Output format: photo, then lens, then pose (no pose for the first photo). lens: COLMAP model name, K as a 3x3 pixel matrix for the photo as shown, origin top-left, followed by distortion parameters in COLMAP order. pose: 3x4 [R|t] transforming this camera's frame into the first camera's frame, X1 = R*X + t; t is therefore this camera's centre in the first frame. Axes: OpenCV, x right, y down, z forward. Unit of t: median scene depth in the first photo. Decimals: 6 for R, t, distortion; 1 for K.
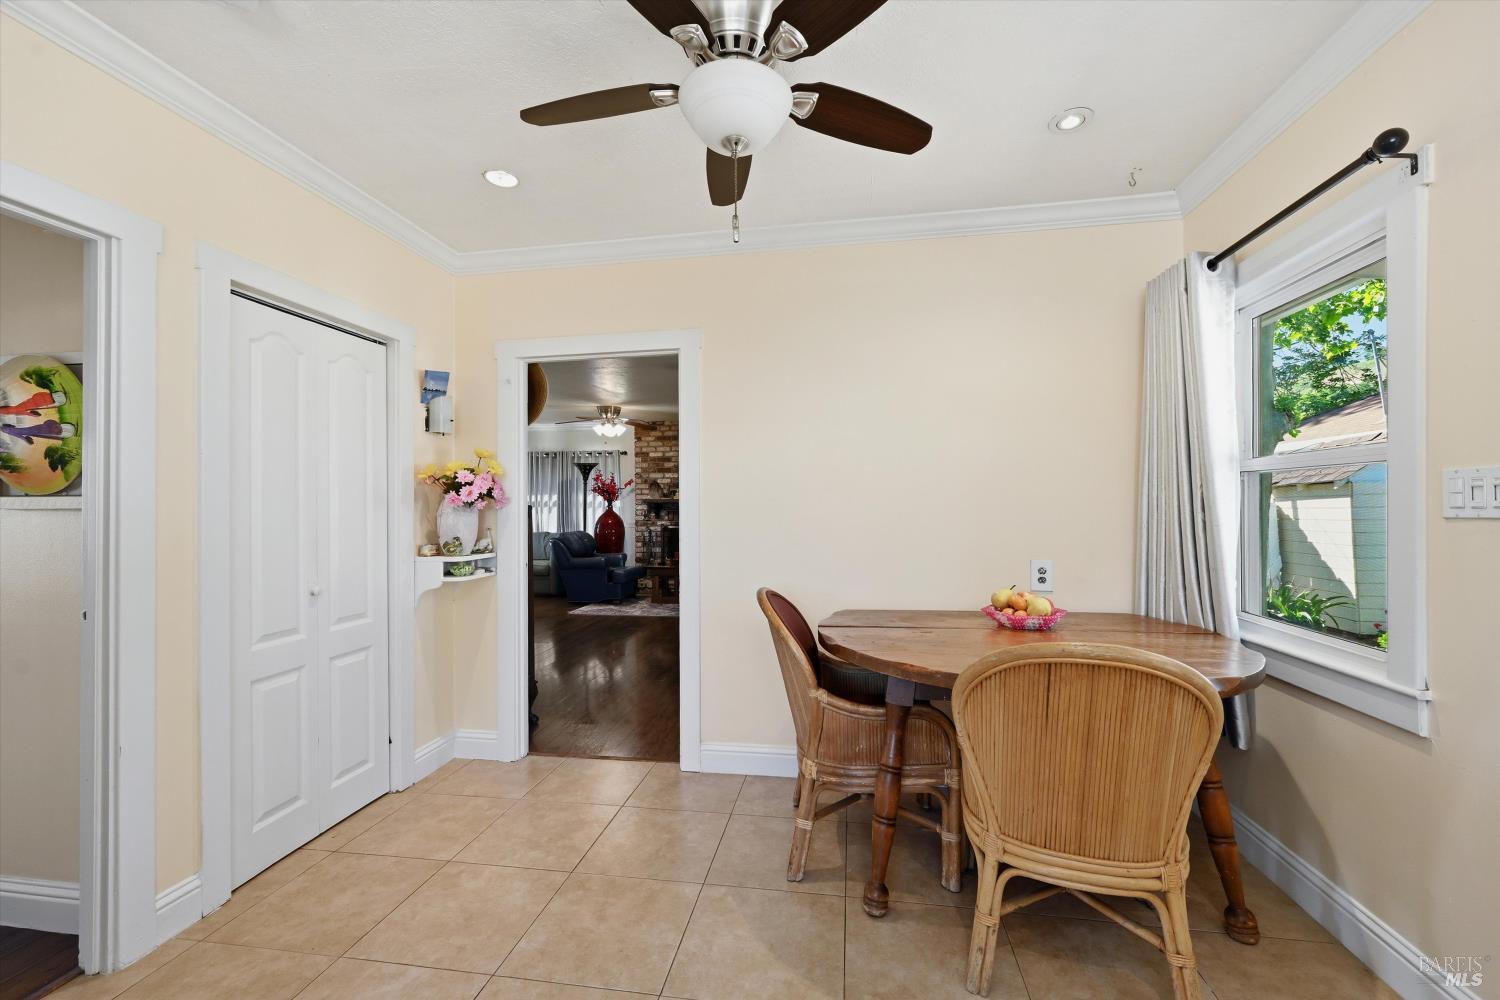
lens RADIAL K [[605.8, 0, 753.1], [0, 605.8, 510.6], [0, 0, 1]] dist [0.001259, -0.000182]
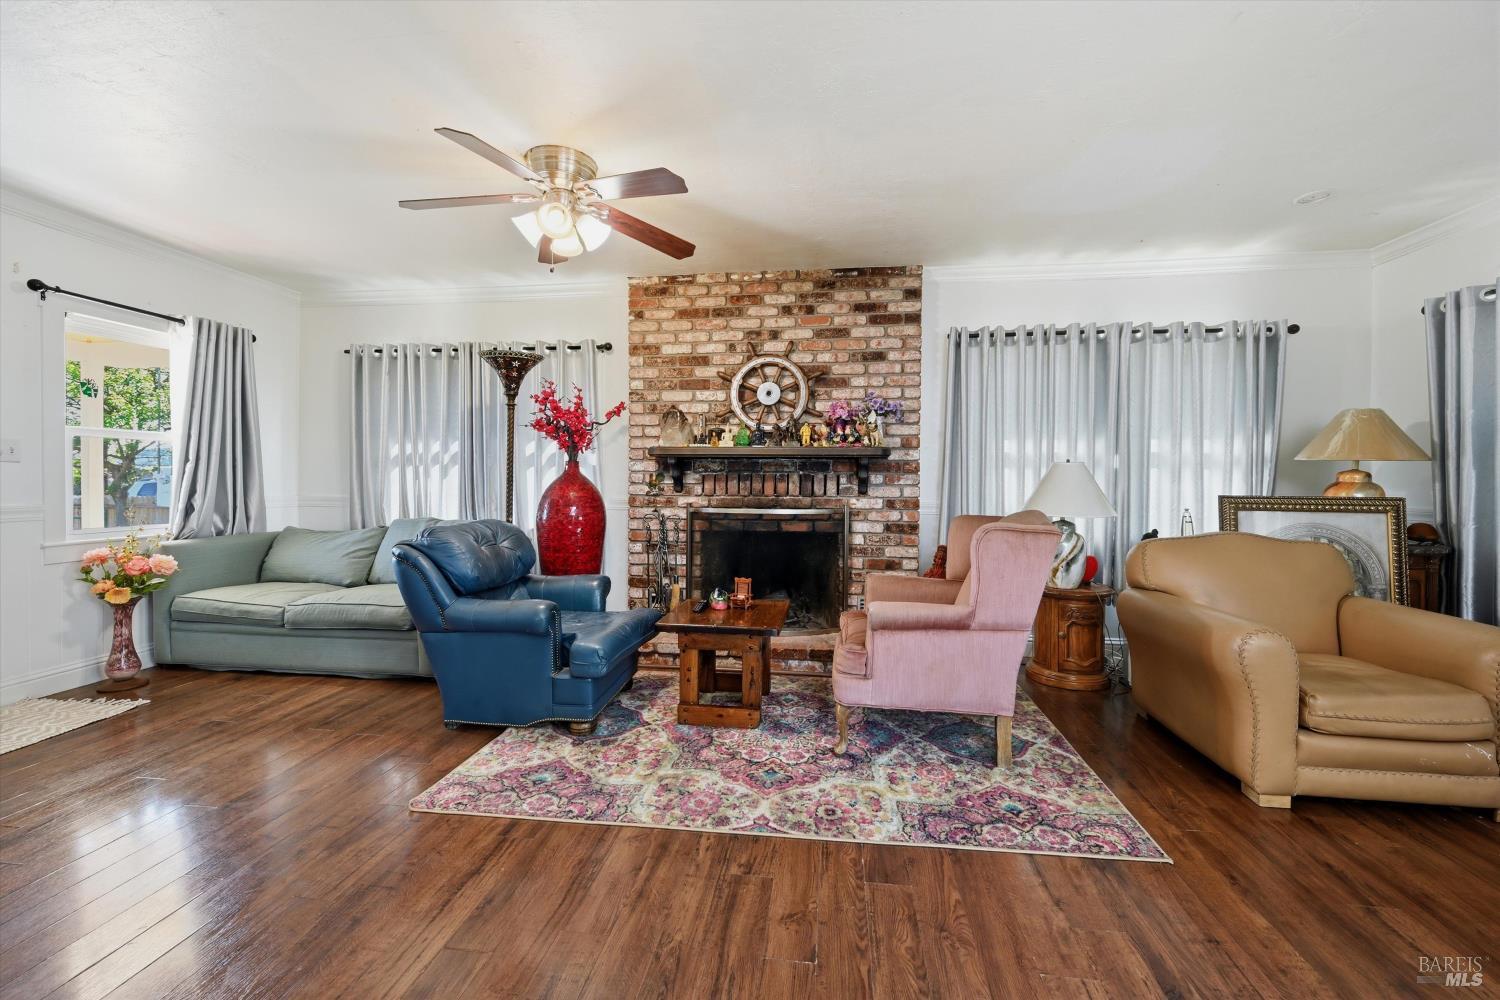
lens RADIAL K [[605.8, 0, 752.3], [0, 605.8, 489.5], [0, 0, 1]] dist [0.001259, -0.000182]
pose [[0.999649, 0.004482, 0.026123, -0.115069], [-0.004525, 0.999988, 0.001595, 0.011228], [-0.026115, -0.001713, 0.999657, 0.546894]]
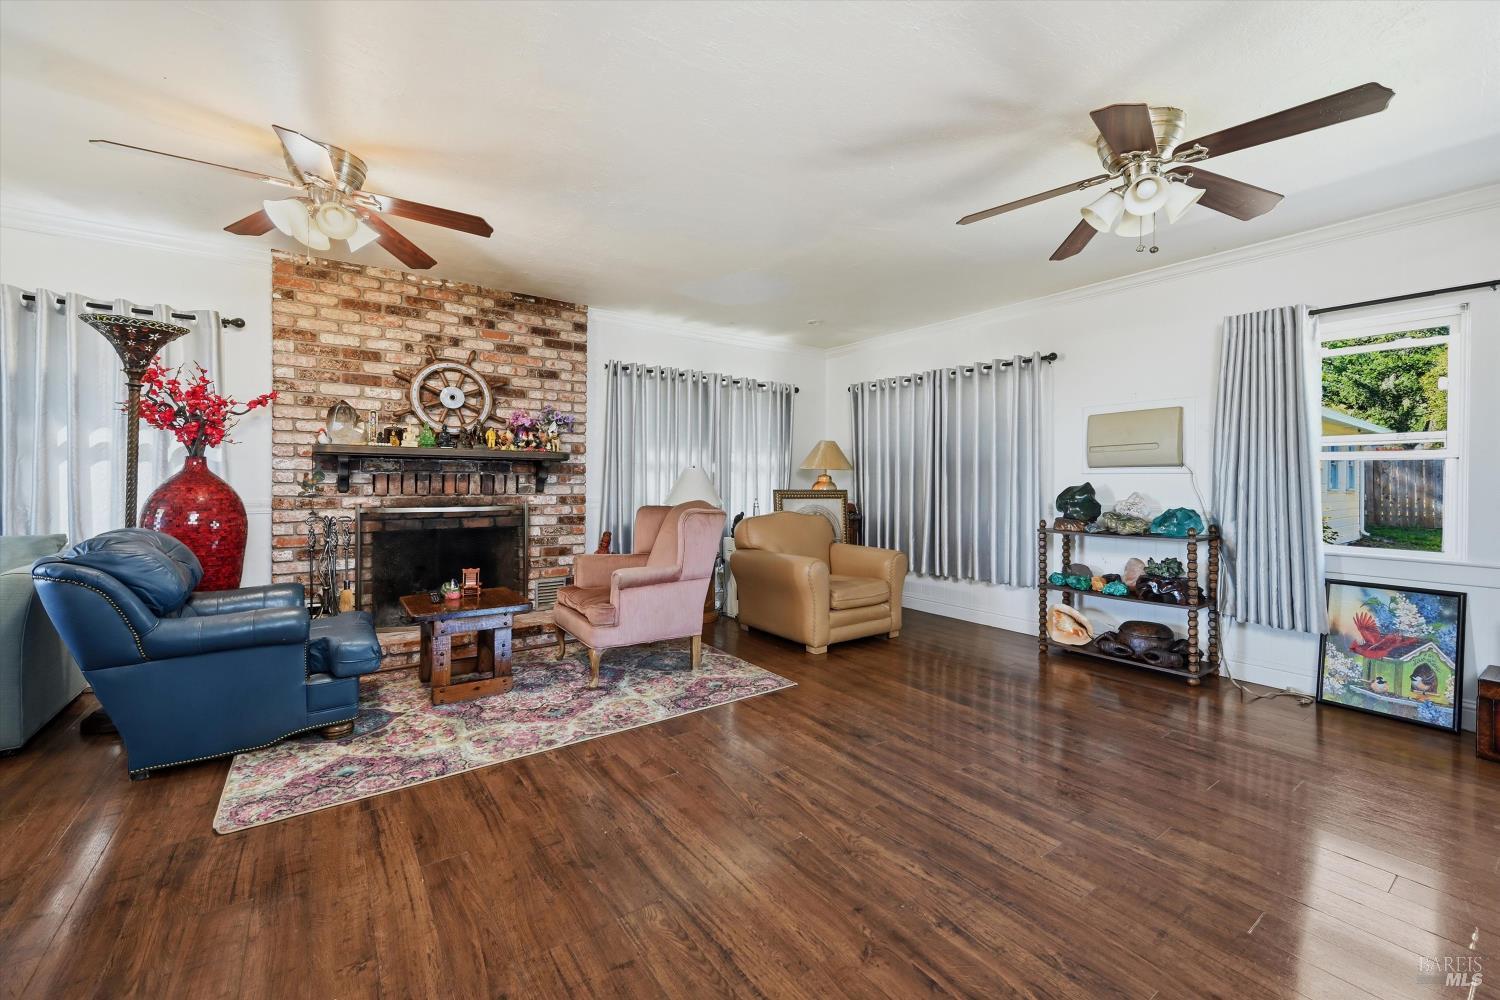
lens RADIAL K [[605.8, 0, 754.5], [0, 605.8, 490.5], [0, 0, 1]] dist [0.001259, -0.000182]
pose [[0.708562, -0.005967, 0.705624, -0.254821], [0.004196, 0.999982, 0.004243, 0.012222], [-0.705636, -0.000046, 0.708574, 0.495476]]
